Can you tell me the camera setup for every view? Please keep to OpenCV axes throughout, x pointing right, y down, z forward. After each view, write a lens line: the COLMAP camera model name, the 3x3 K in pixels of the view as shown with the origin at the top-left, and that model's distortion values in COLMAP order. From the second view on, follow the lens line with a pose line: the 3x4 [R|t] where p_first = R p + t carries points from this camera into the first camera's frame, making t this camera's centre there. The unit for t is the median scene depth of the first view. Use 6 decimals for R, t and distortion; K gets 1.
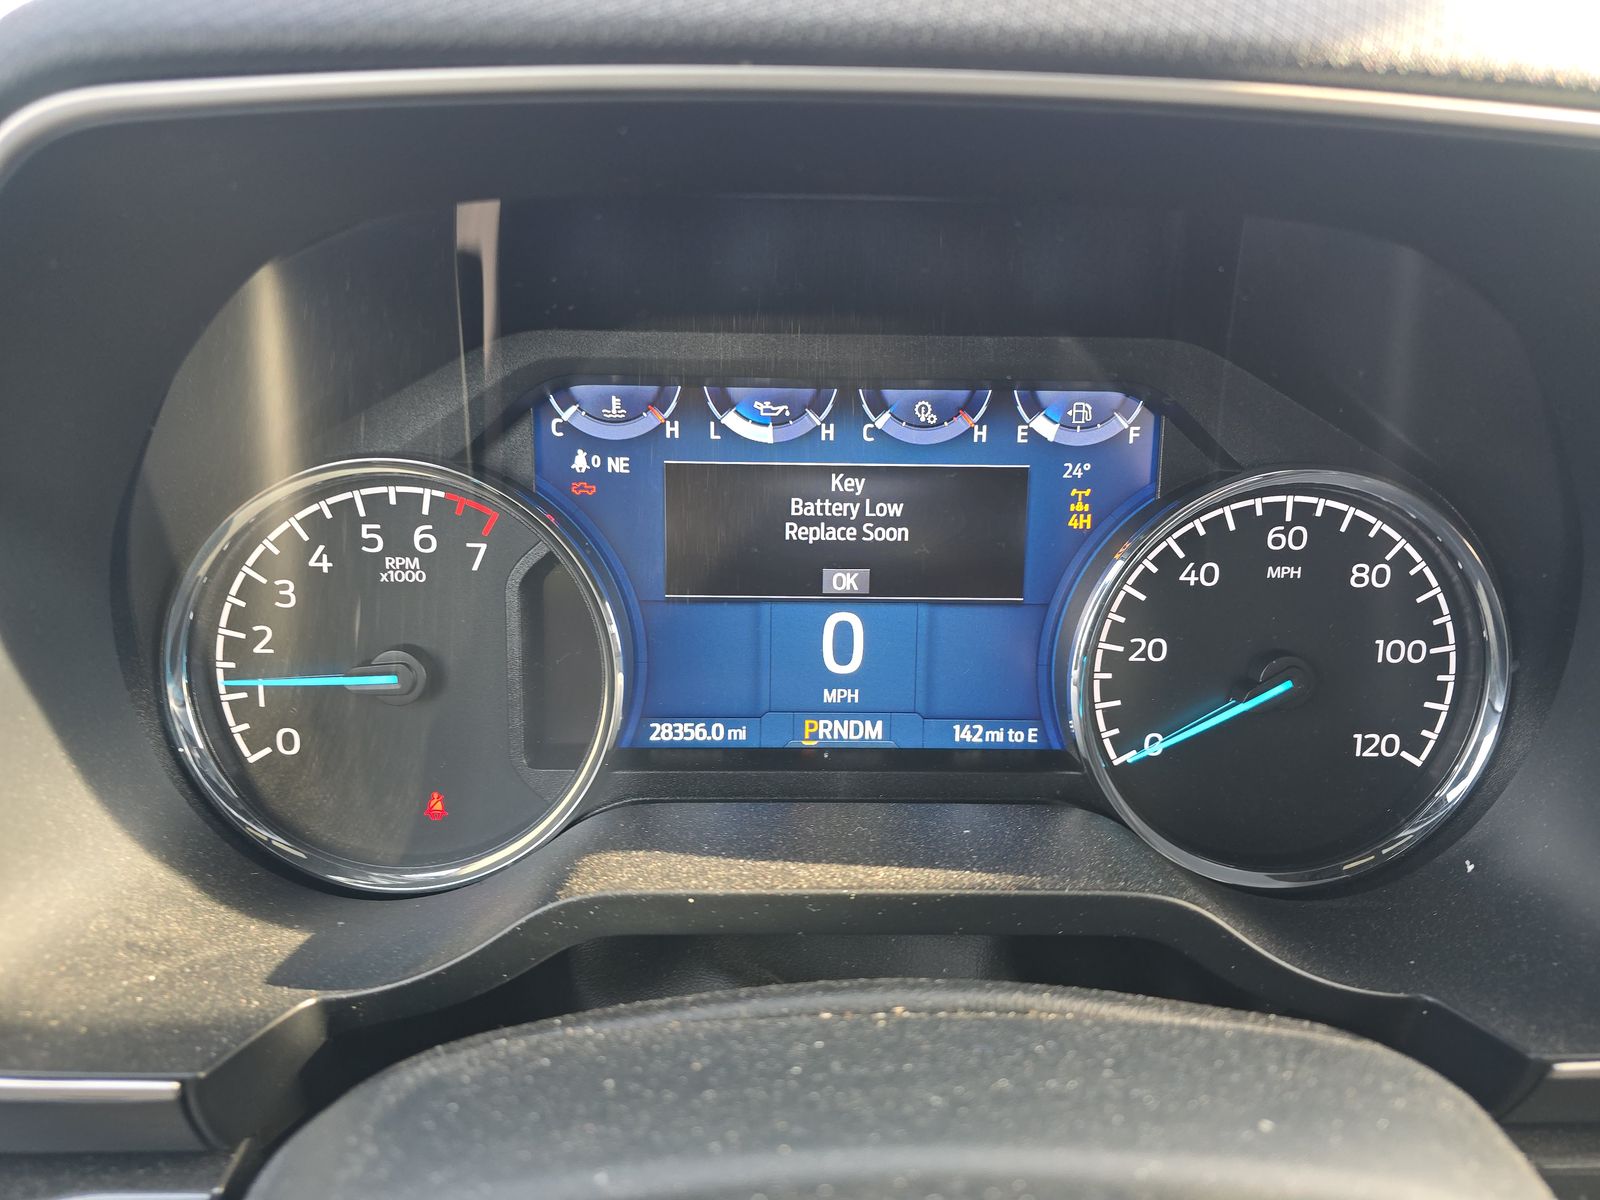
lens RADIAL K [[1072.2, 0, 800.0], [0, 1072.2, 600.0], [0, 0, 1]] dist [0.045475, -0.002122]
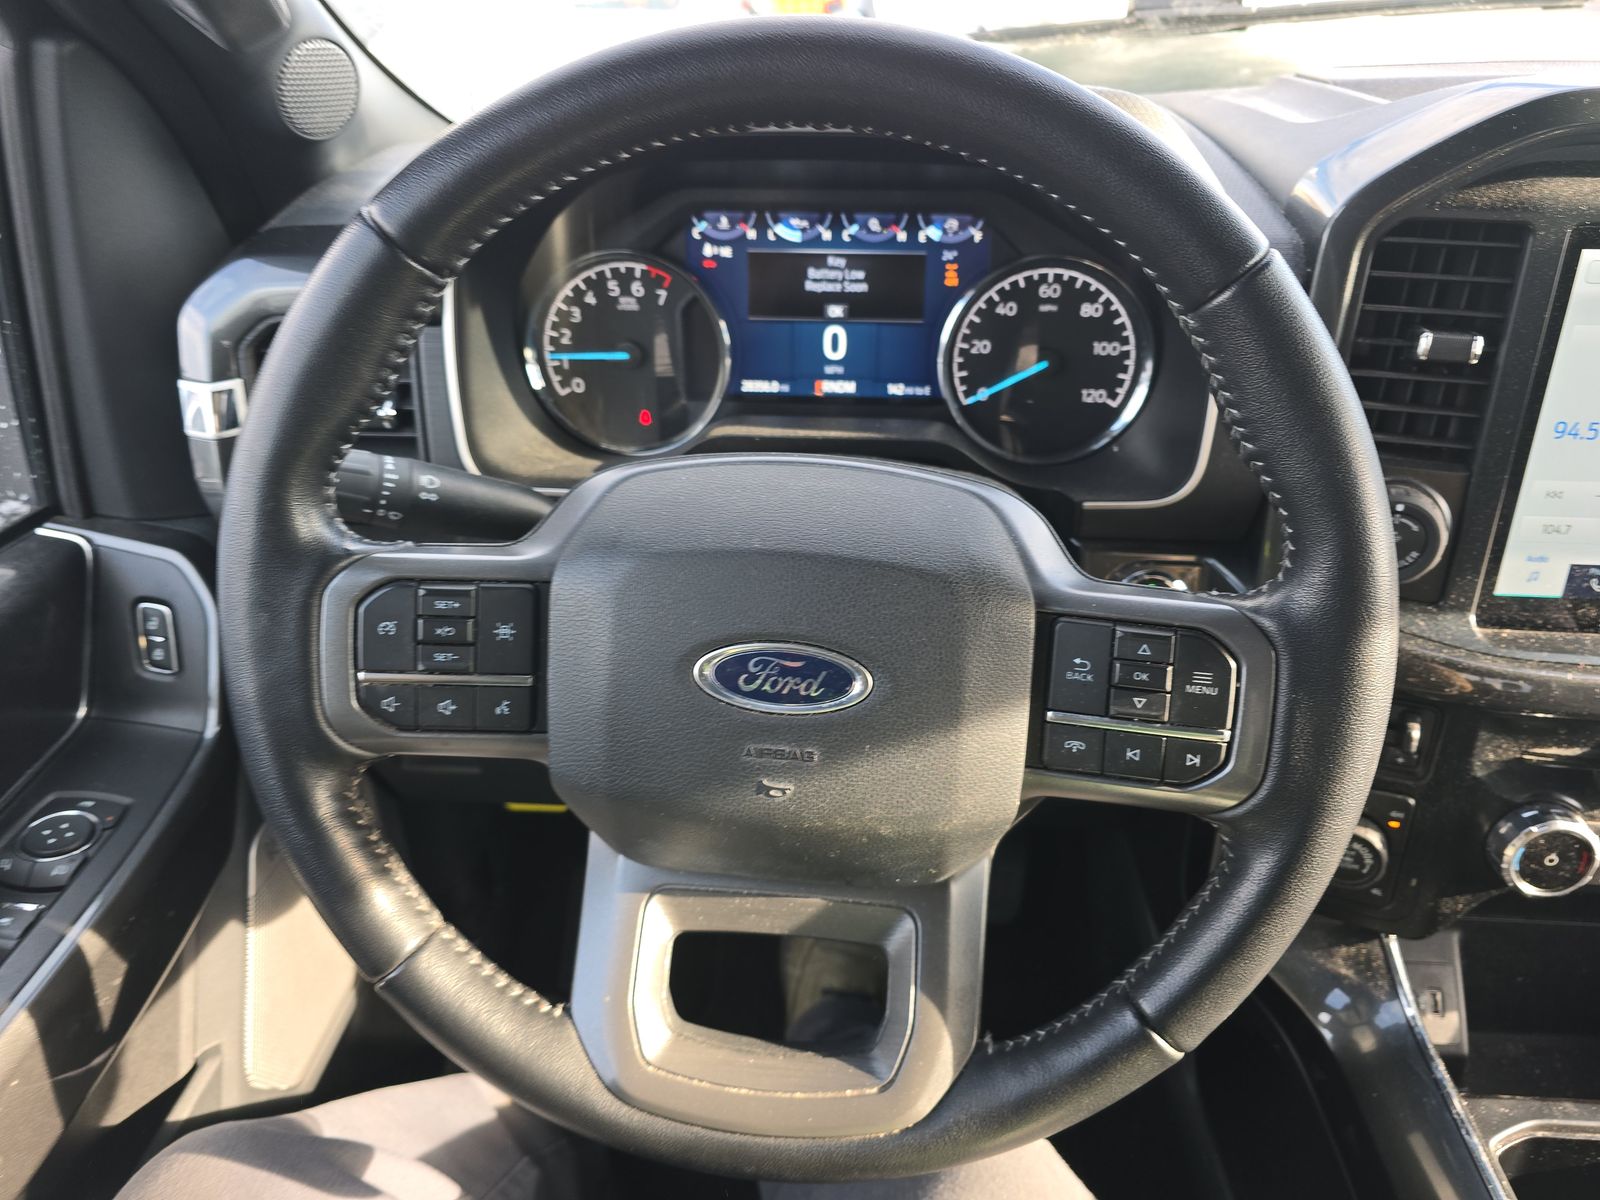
lens RADIAL K [[1095.9, 0, 825.1], [0, 1095.9, 597.4], [0, 0, 1]] dist [0.033035, -0.000621]
pose [[0.995767, 0.030623, -0.086657, 0.223027], [-0.010459, 0.974492, 0.224180, 0.045433], [0.091312, -0.222325, 0.970687, -1.175536]]
